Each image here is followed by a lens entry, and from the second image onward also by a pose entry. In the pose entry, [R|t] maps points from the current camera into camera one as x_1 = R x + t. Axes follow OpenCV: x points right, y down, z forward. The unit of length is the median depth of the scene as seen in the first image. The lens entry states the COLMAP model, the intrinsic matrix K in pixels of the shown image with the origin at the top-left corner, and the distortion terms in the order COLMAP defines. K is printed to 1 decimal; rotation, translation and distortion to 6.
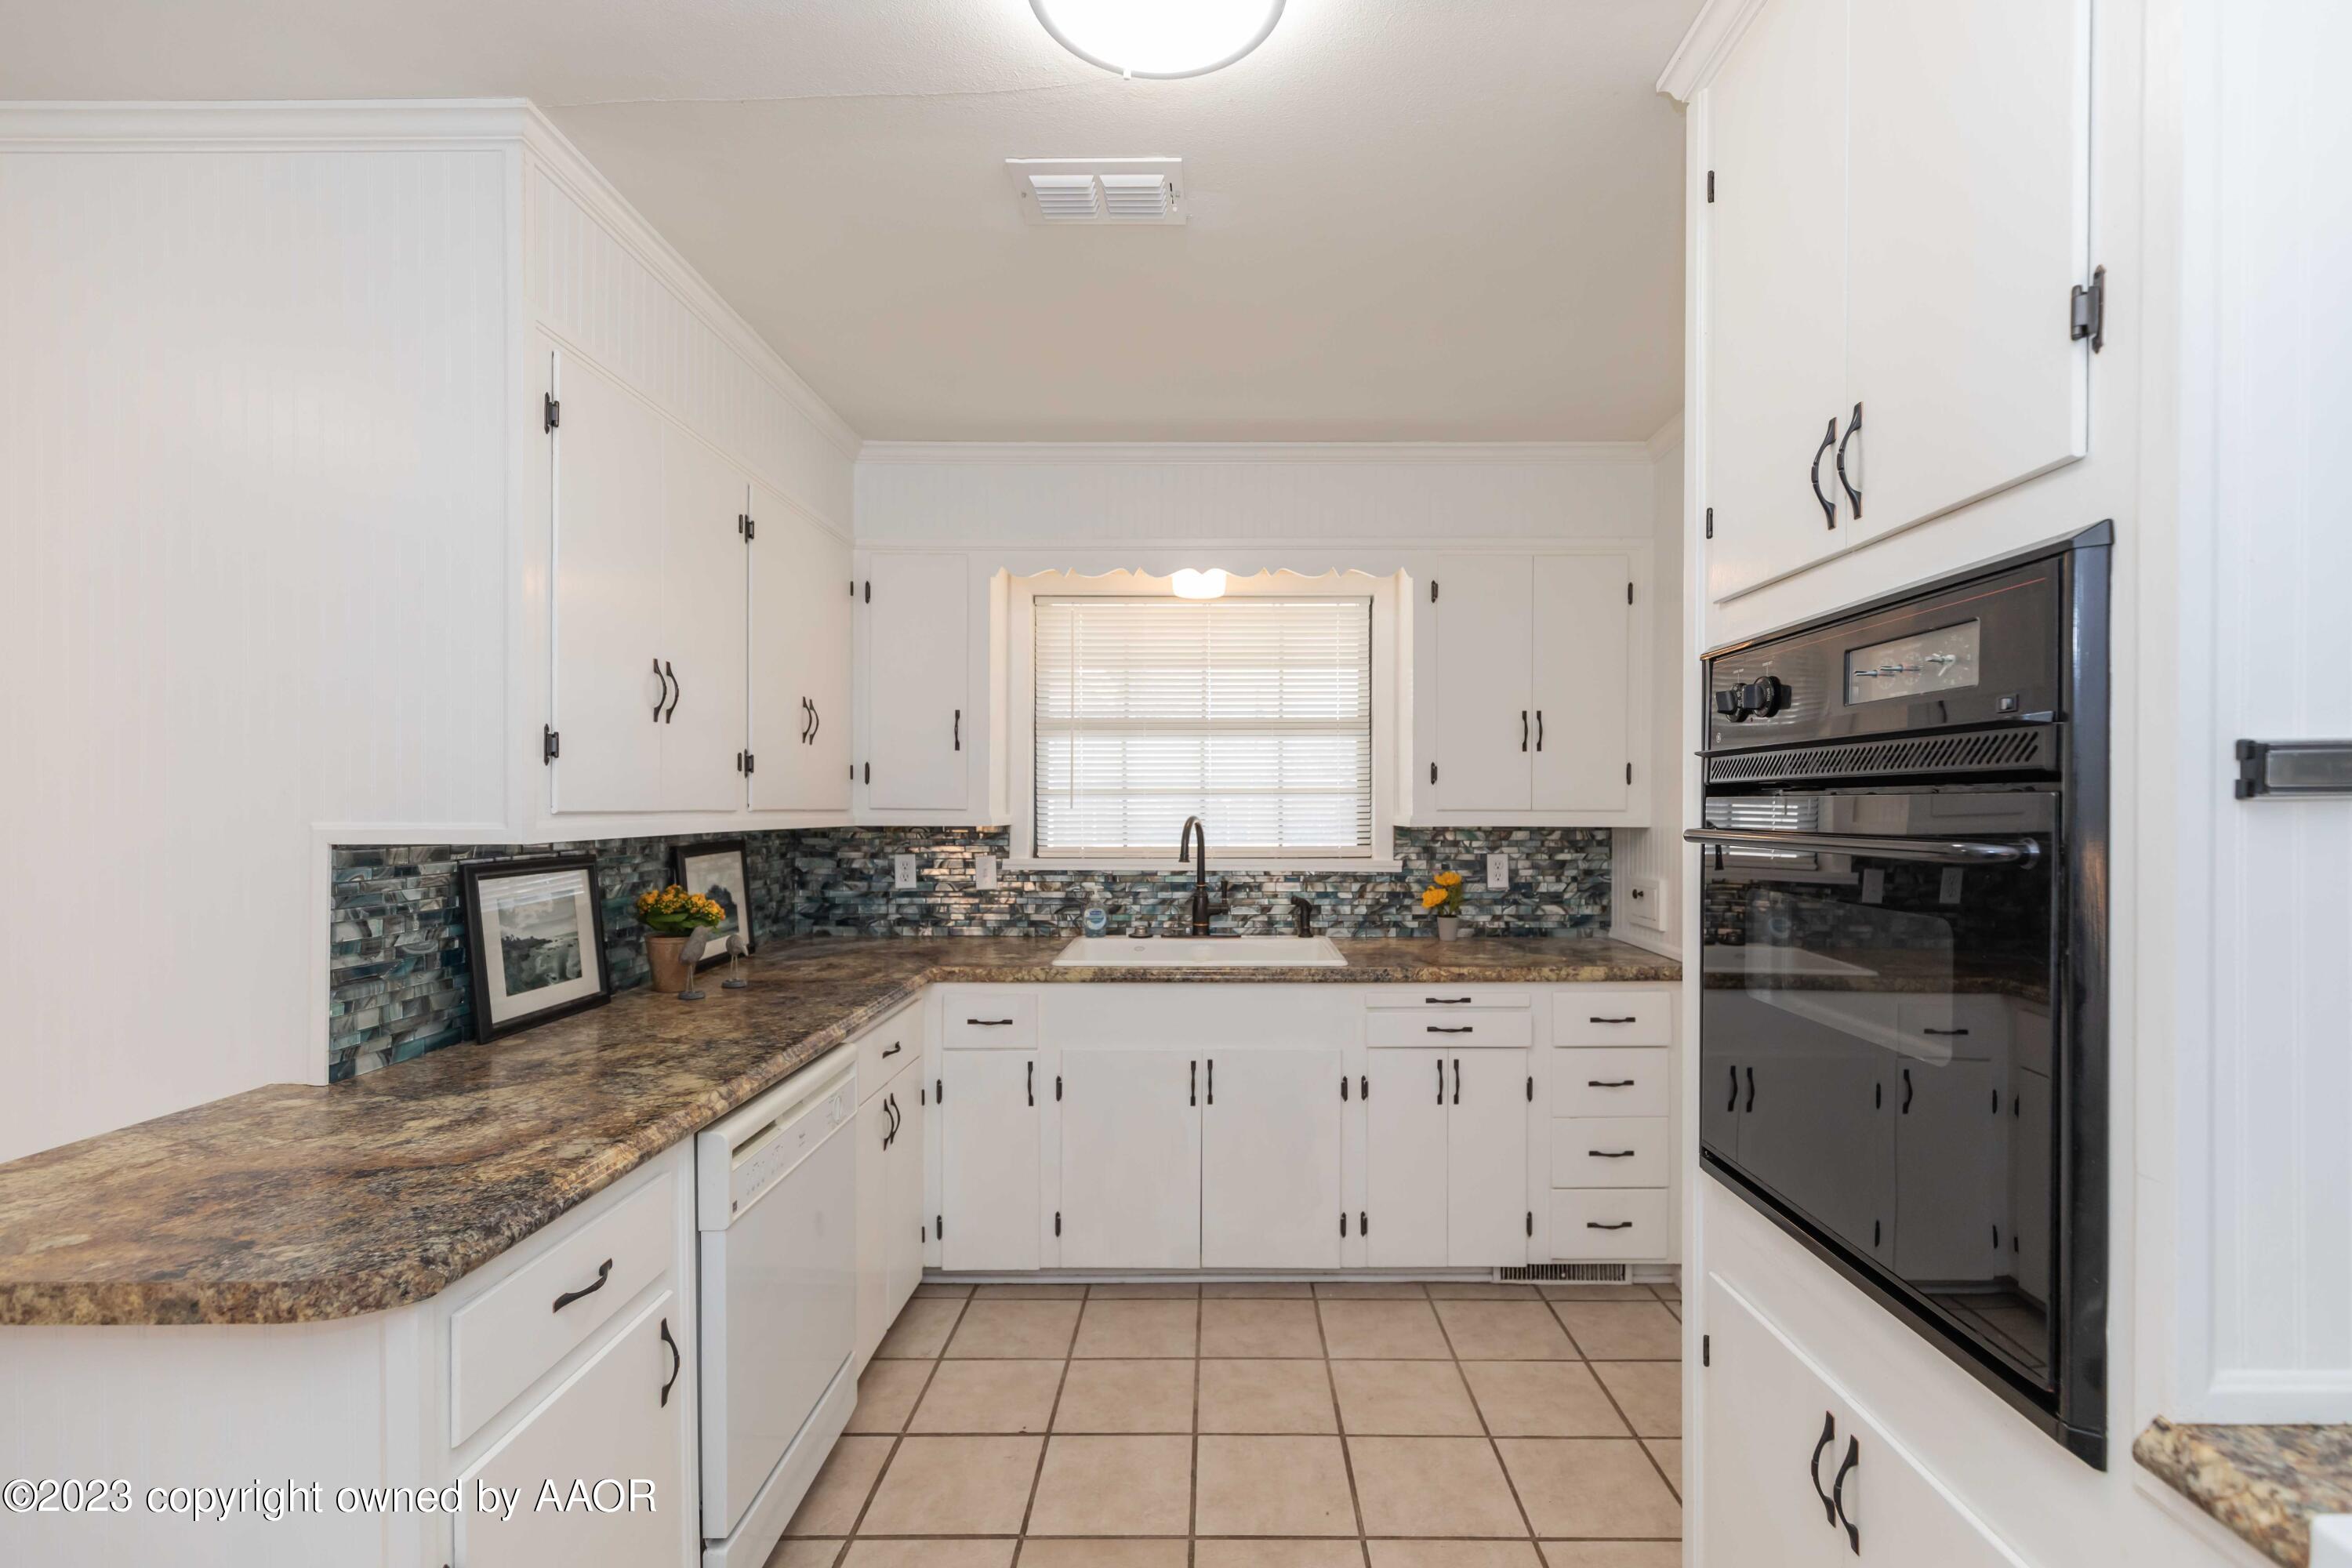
lens RADIAL K [[1056.1, 0, 1155.8], [0, 1056.1, 805.6], [0, 0, 1]] dist [0.004454, -0.002805]
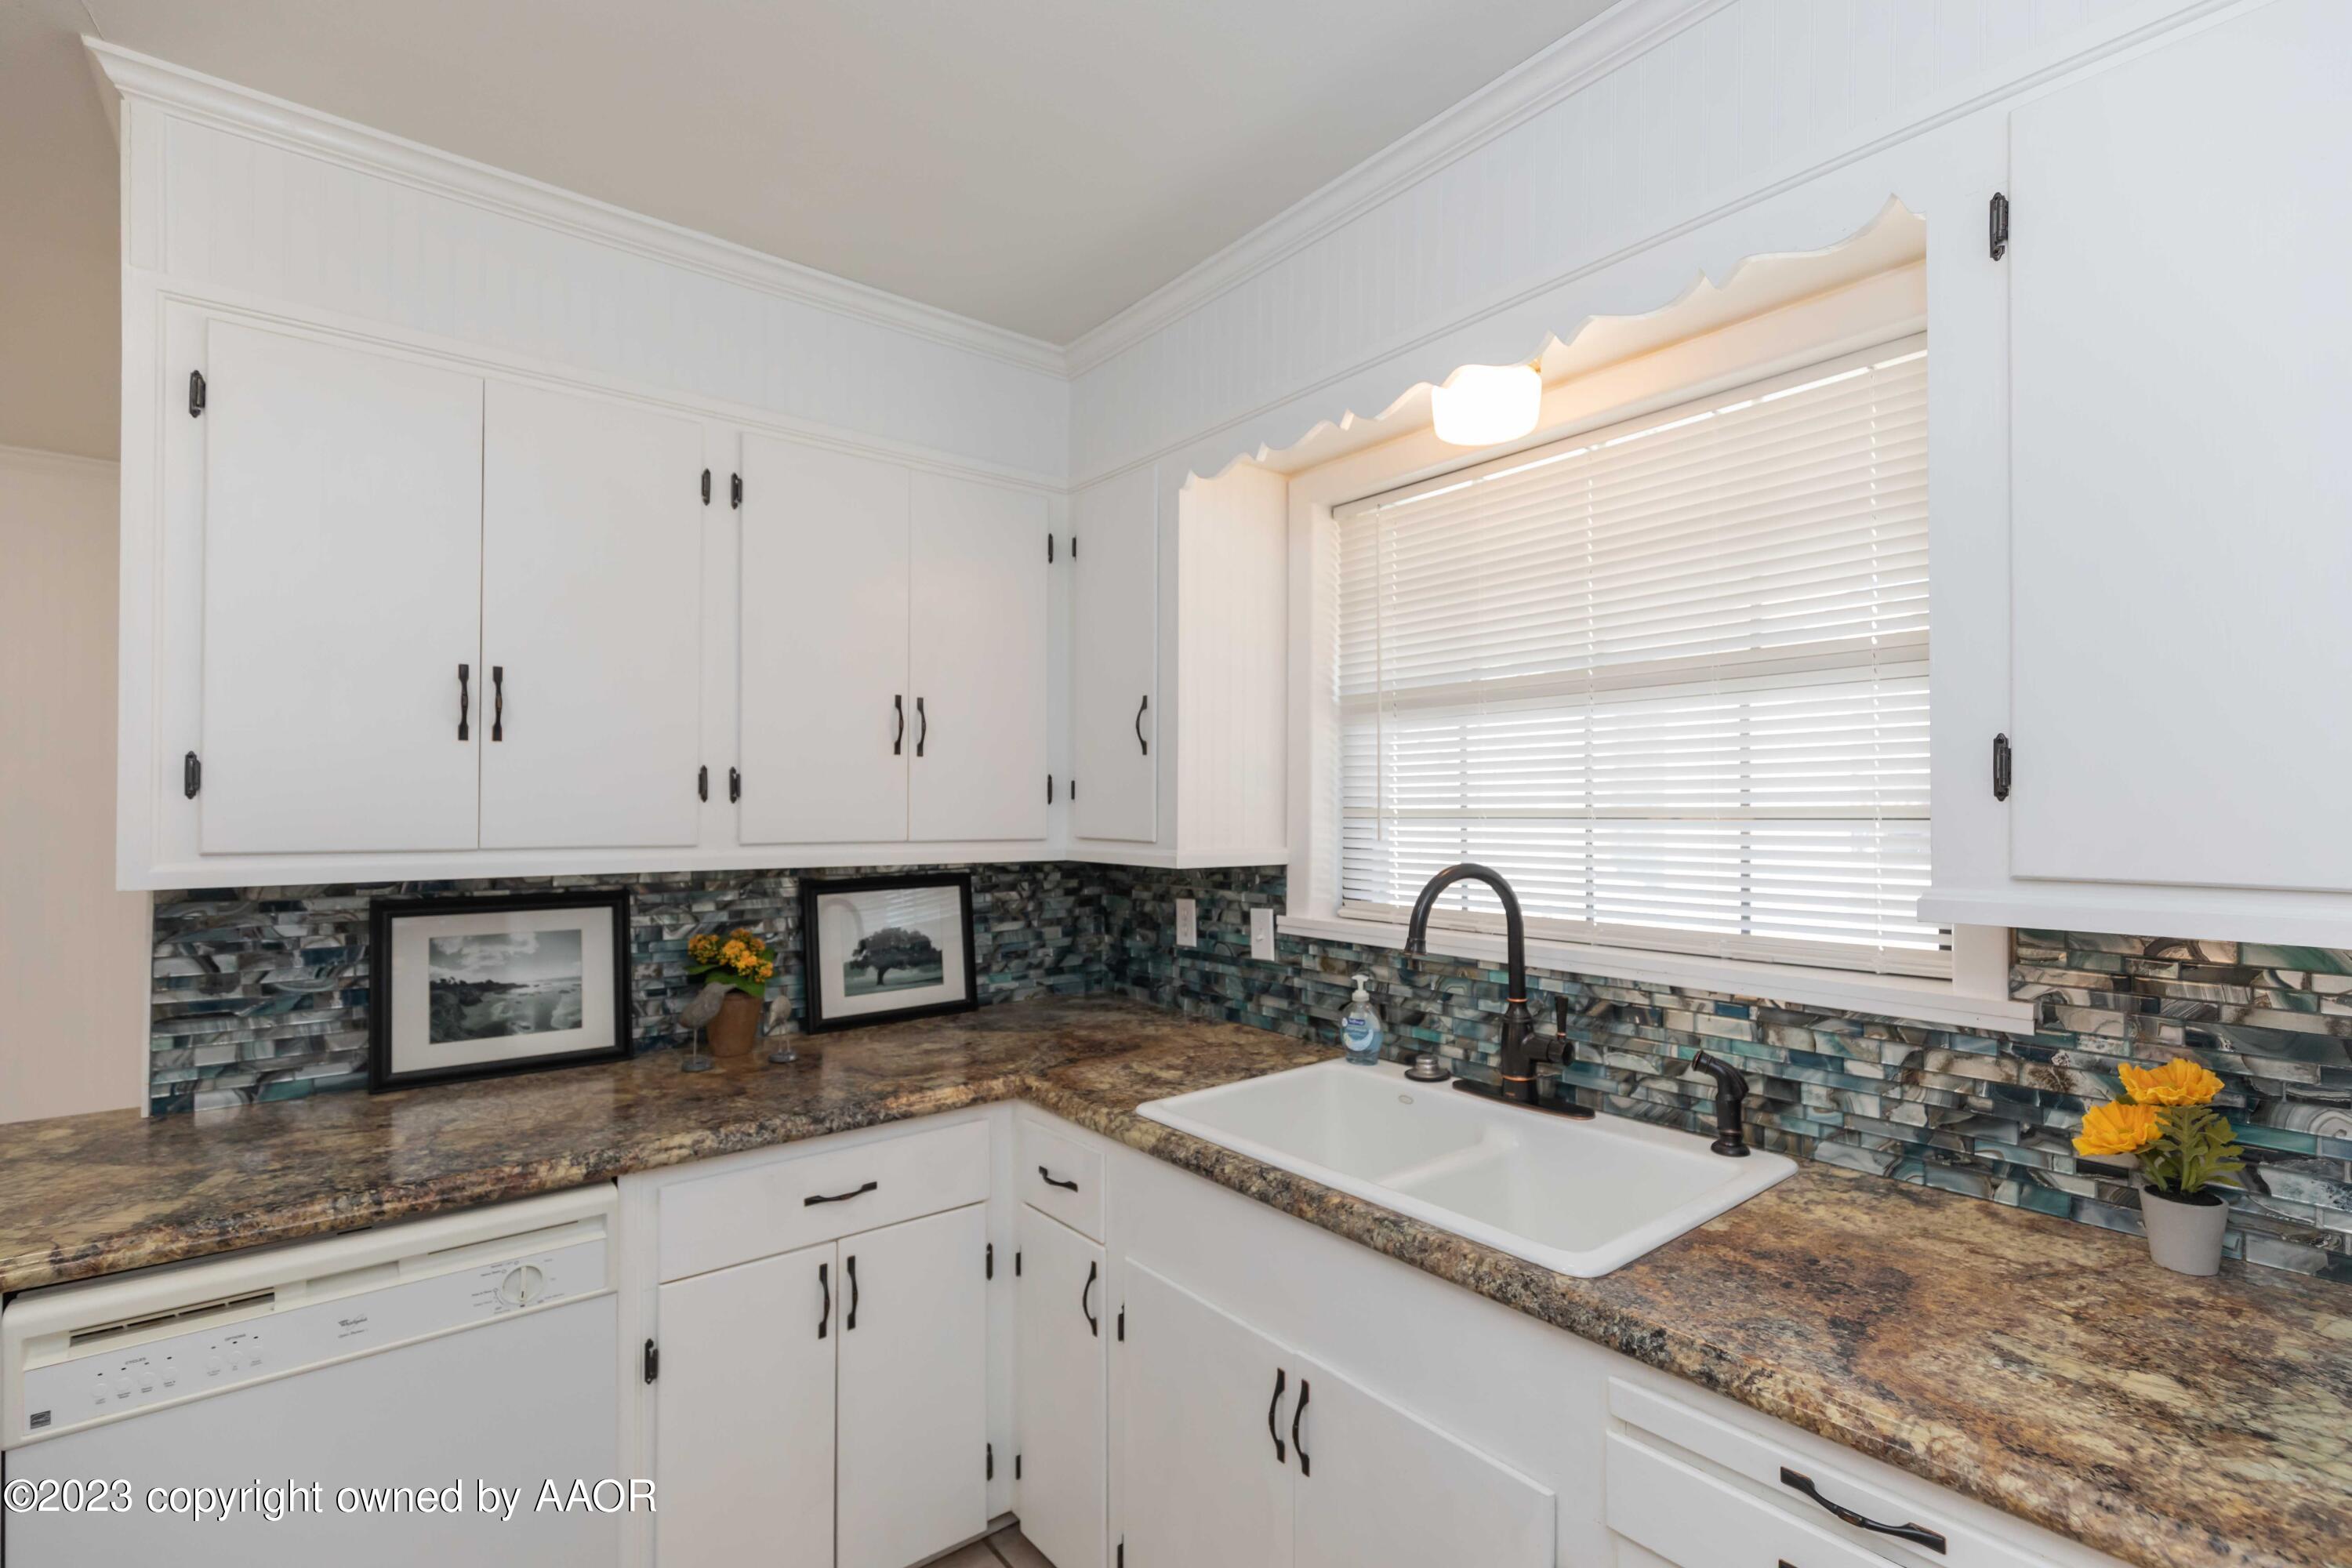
lens RADIAL K [[1056.1, 0, 1131.6], [0, 1056.1, 800.7], [0, 0, 1]] dist [0.004454, -0.002805]
pose [[0.659992, -0.007302, -0.751237, 0.307120], [-0.000644, 0.999947, -0.010285, -0.015150], [0.751272, 0.007272, 0.659953, 0.527929]]
